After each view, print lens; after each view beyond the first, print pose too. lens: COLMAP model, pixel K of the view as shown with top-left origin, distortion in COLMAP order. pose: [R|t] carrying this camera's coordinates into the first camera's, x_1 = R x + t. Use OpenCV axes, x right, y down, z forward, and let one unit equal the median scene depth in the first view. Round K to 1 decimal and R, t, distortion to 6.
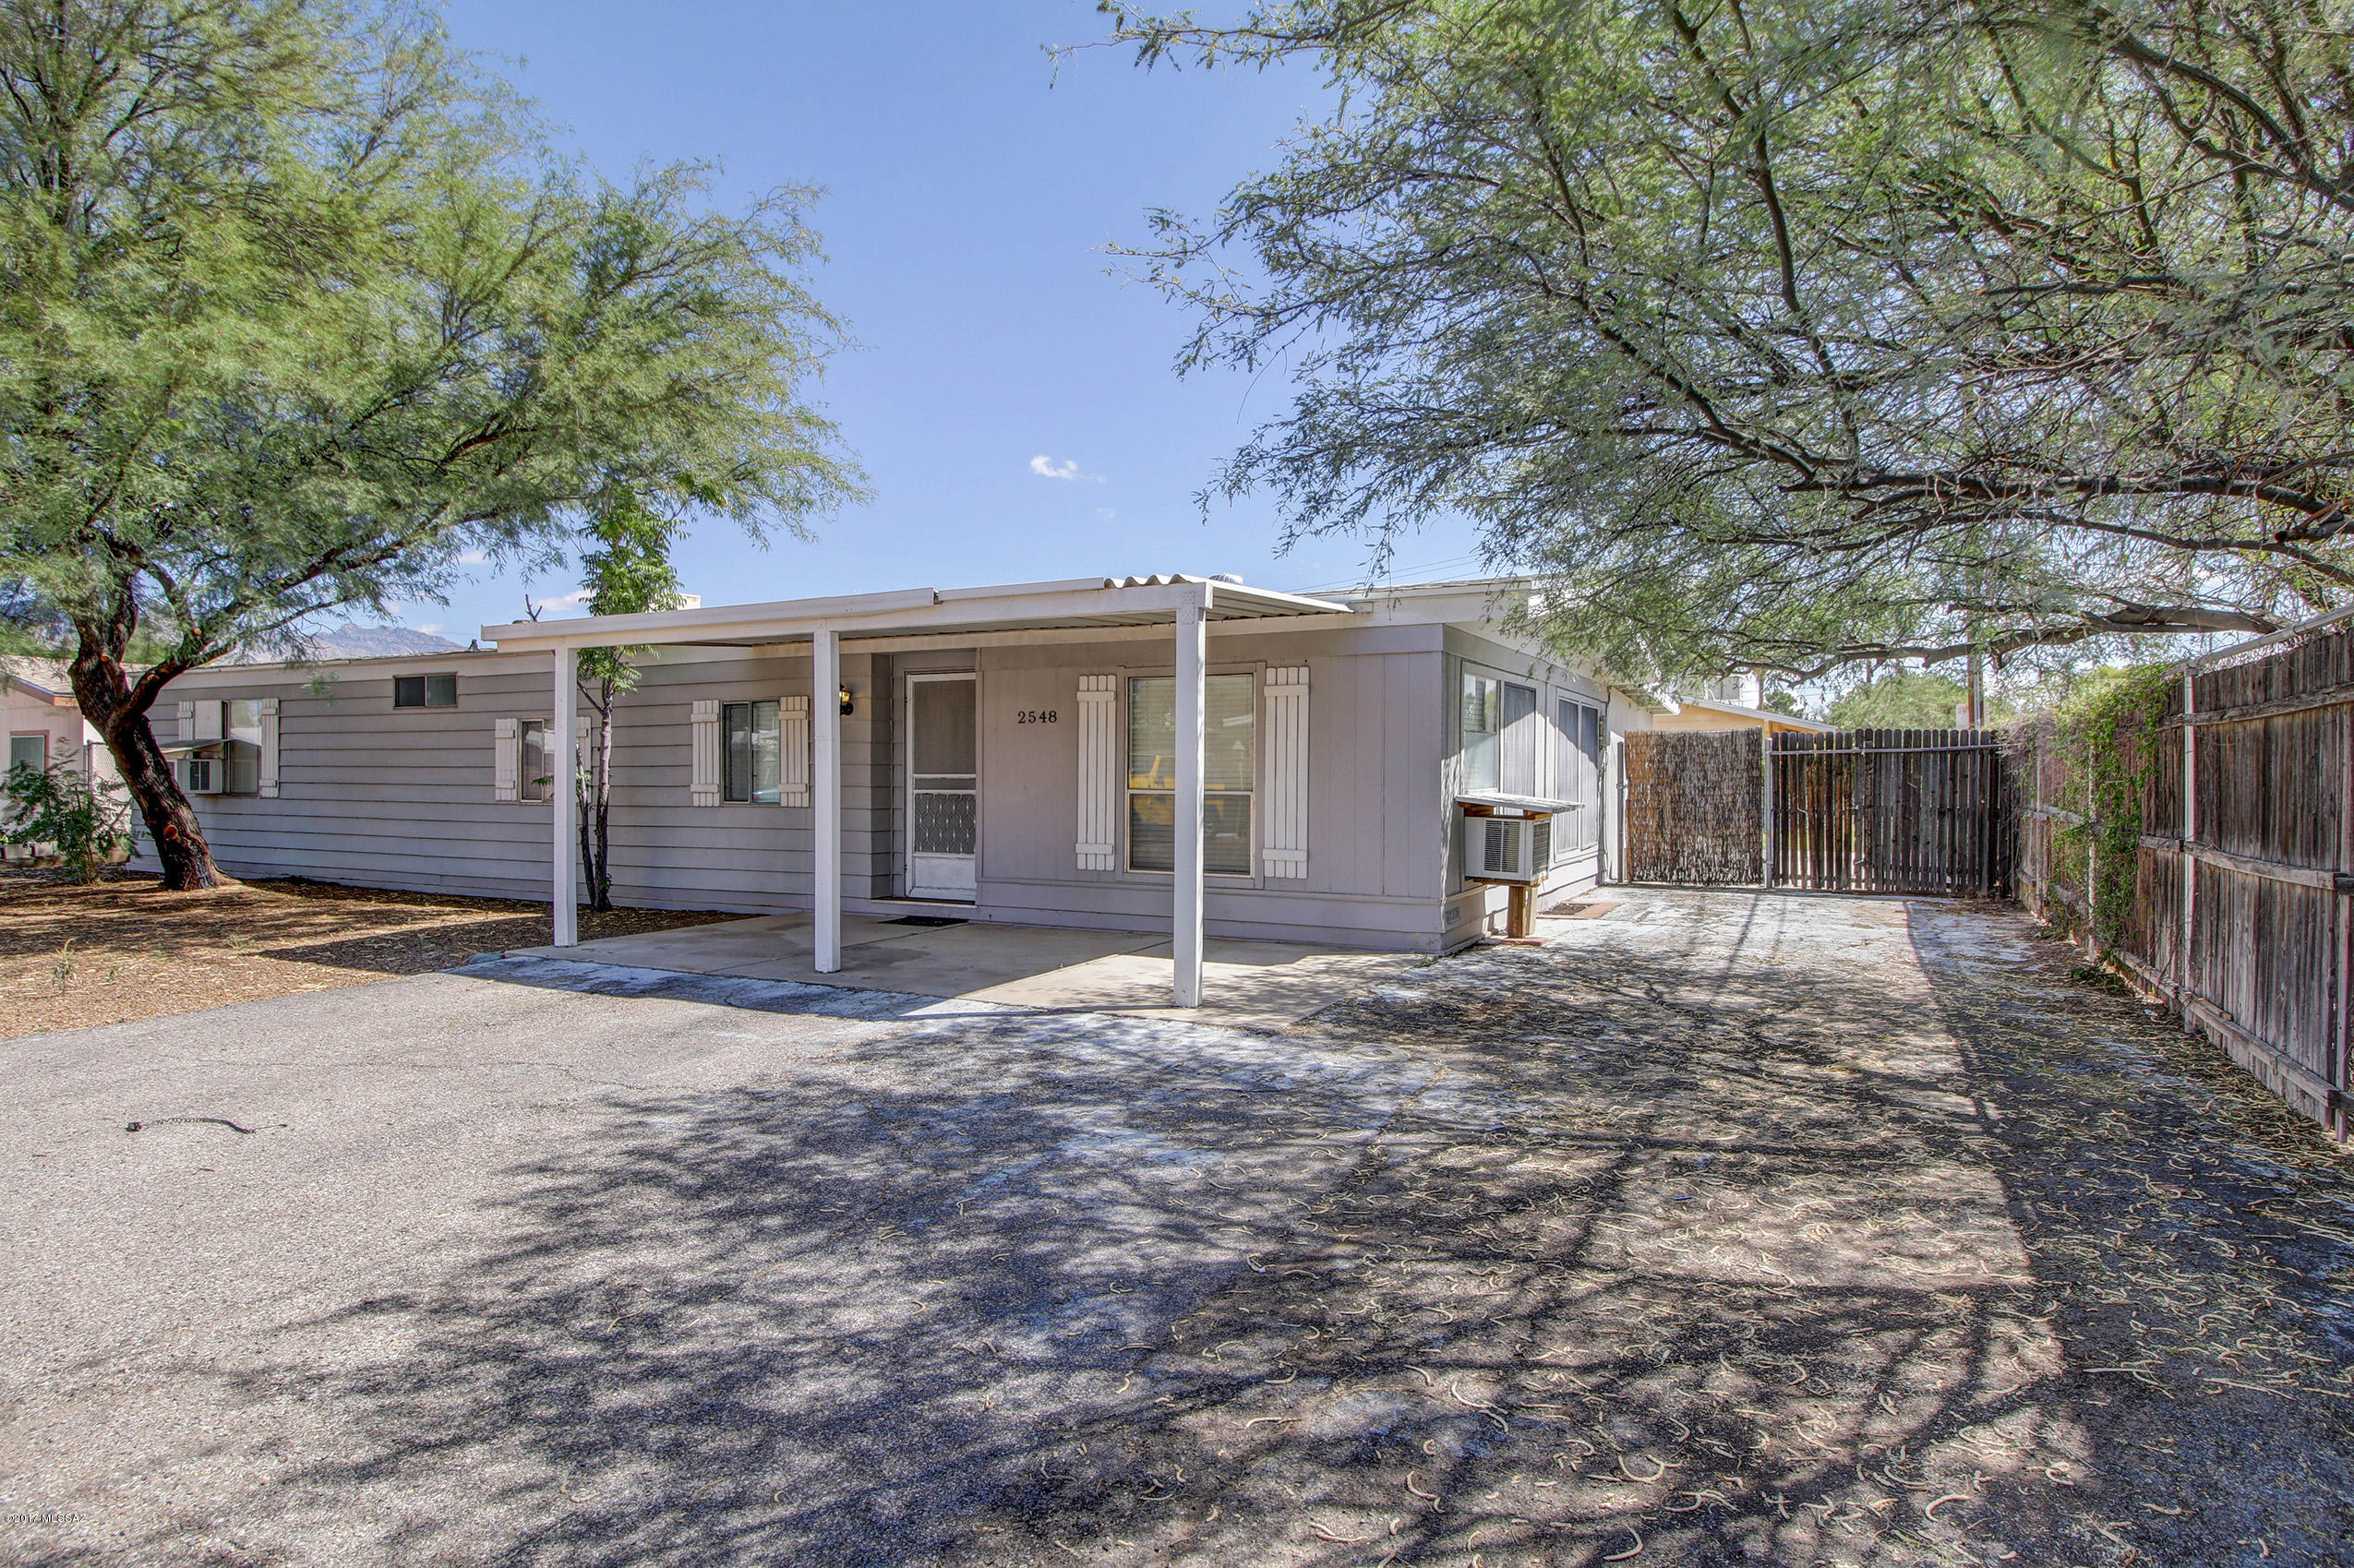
lens RADIAL K [[1248.4, 0, 1177.0], [0, 1248.4, 784.0], [0, 0, 1]] dist [0.000800, 0.000041]
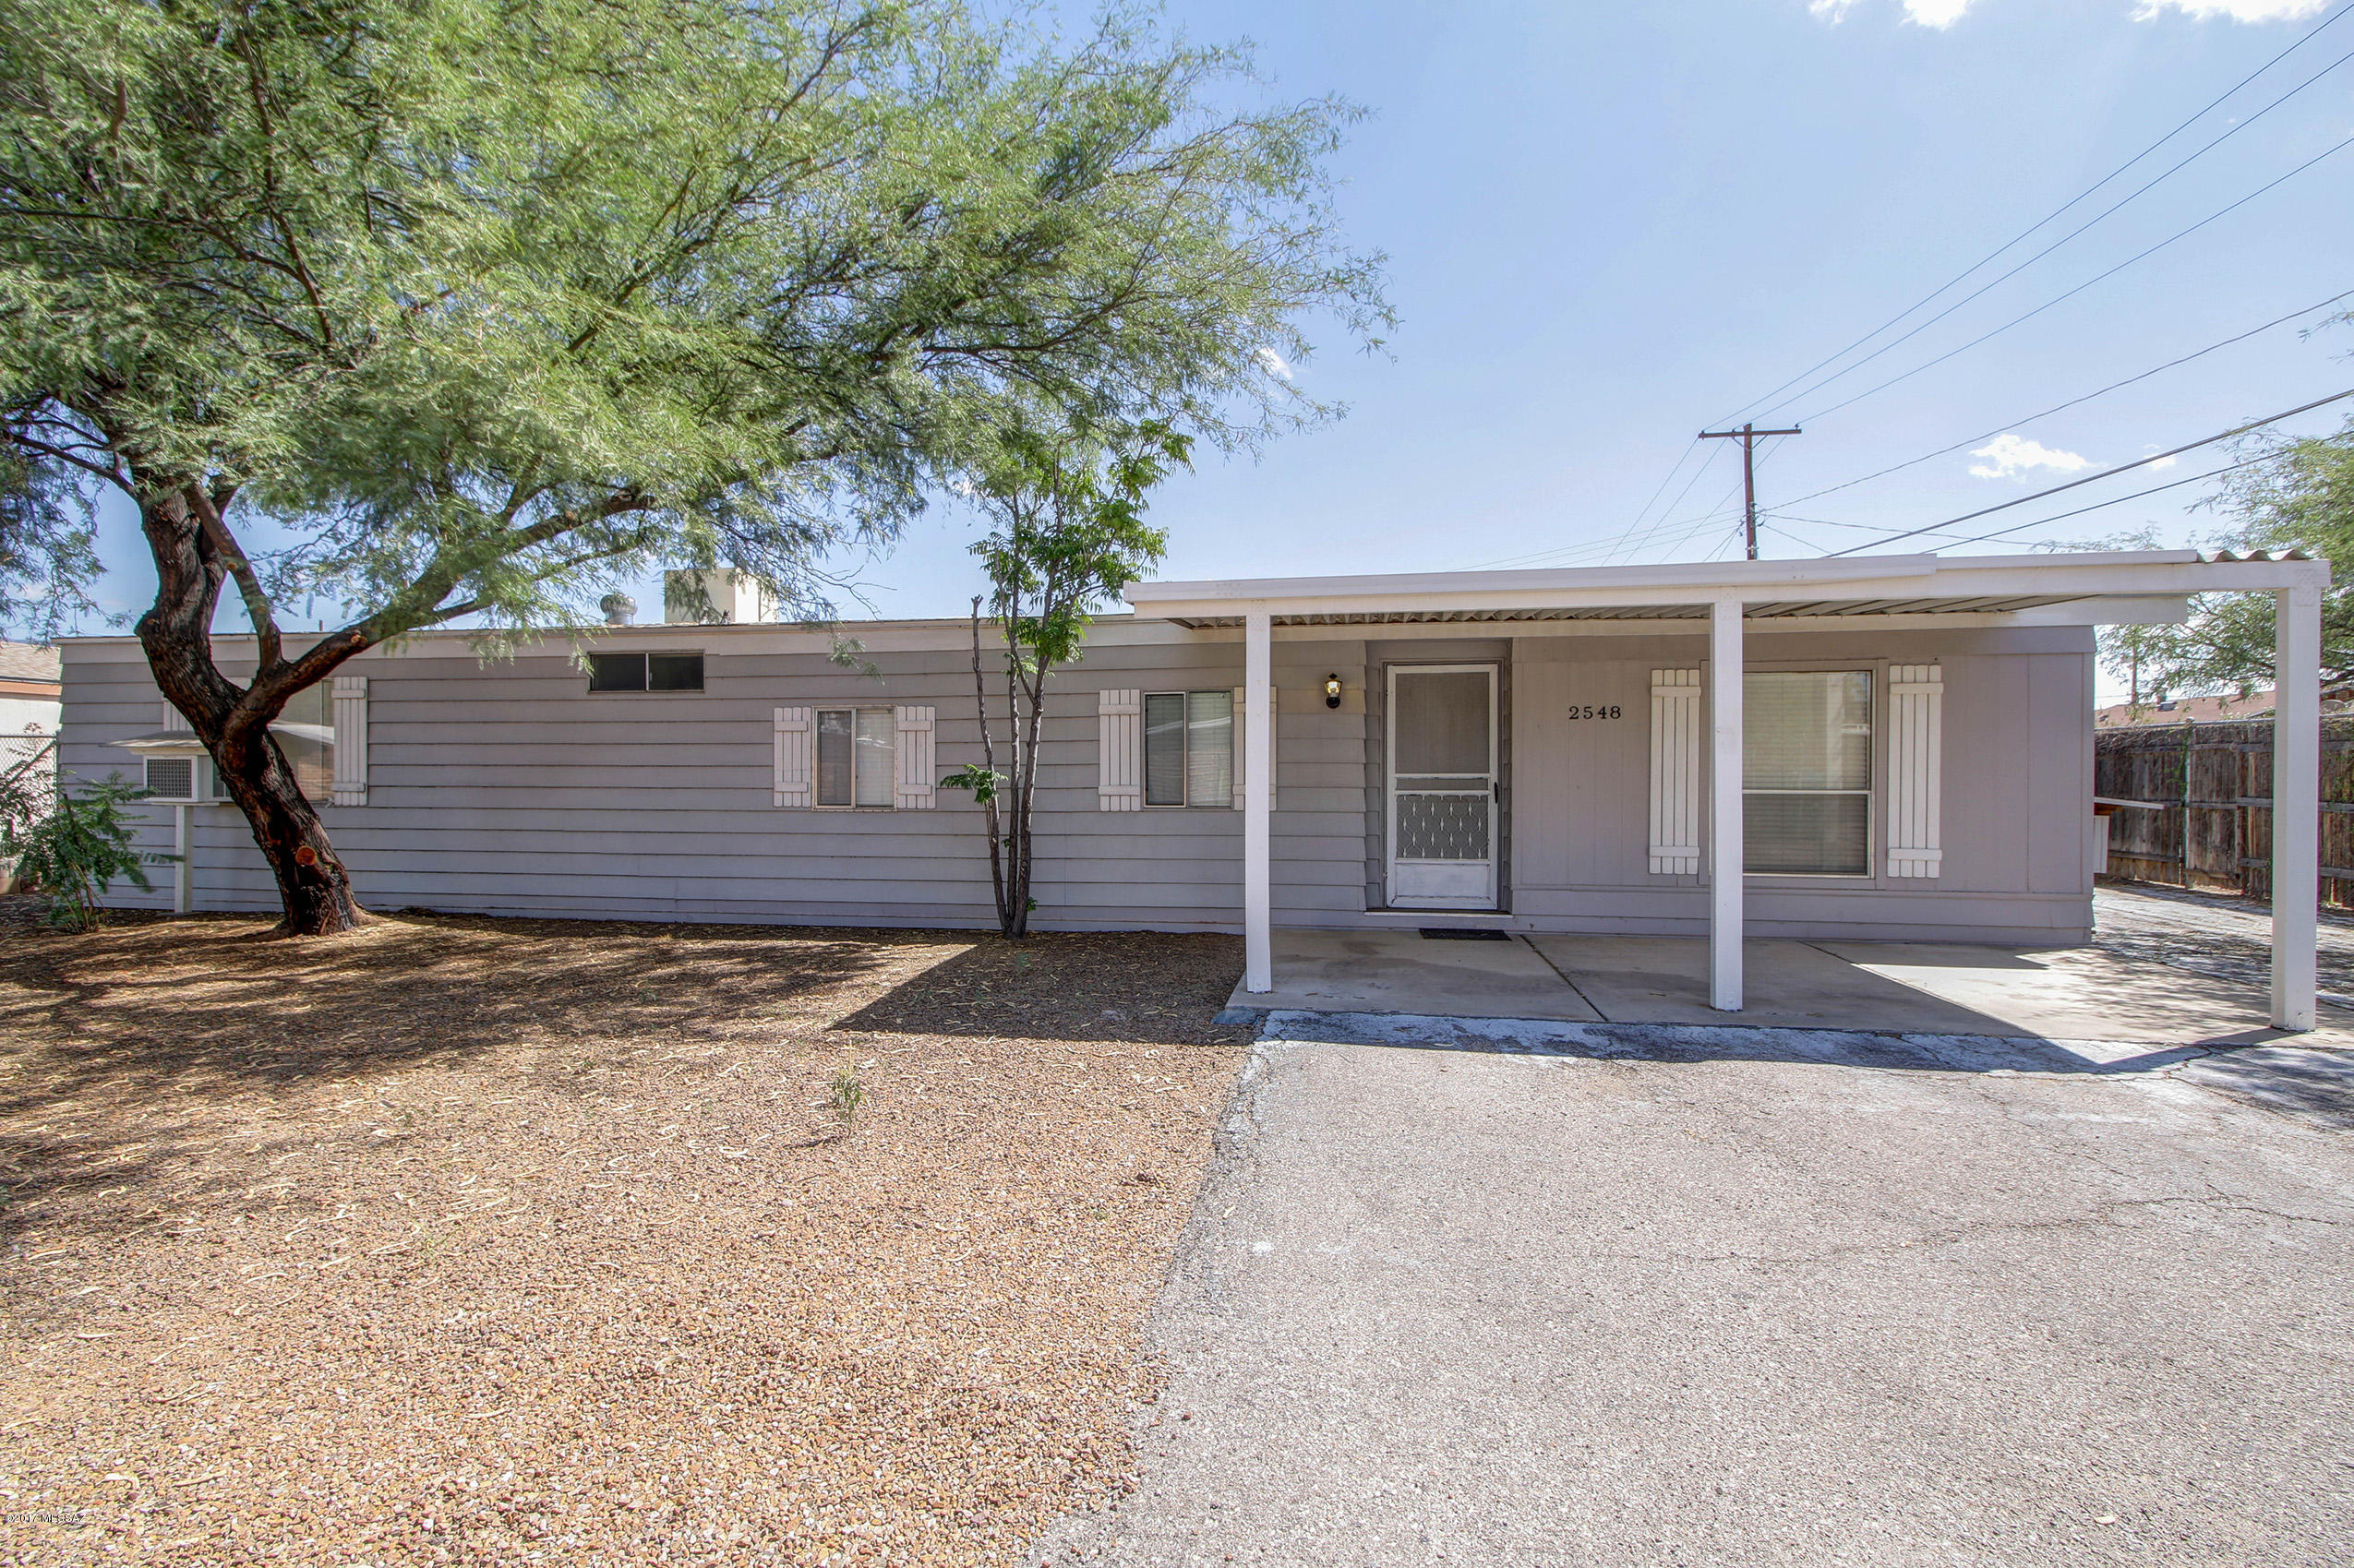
lens RADIAL K [[1056.8, 0, 1177.0], [0, 1056.8, 784.0], [0, 0, 1]] dist [0.013468, -0.000086]
pose [[0.955266, -0.005059, 0.295703, -0.578530], [0.004332, 0.999986, 0.003113, -0.003312], [-0.295715, -0.001692, 0.955275, 0.293900]]
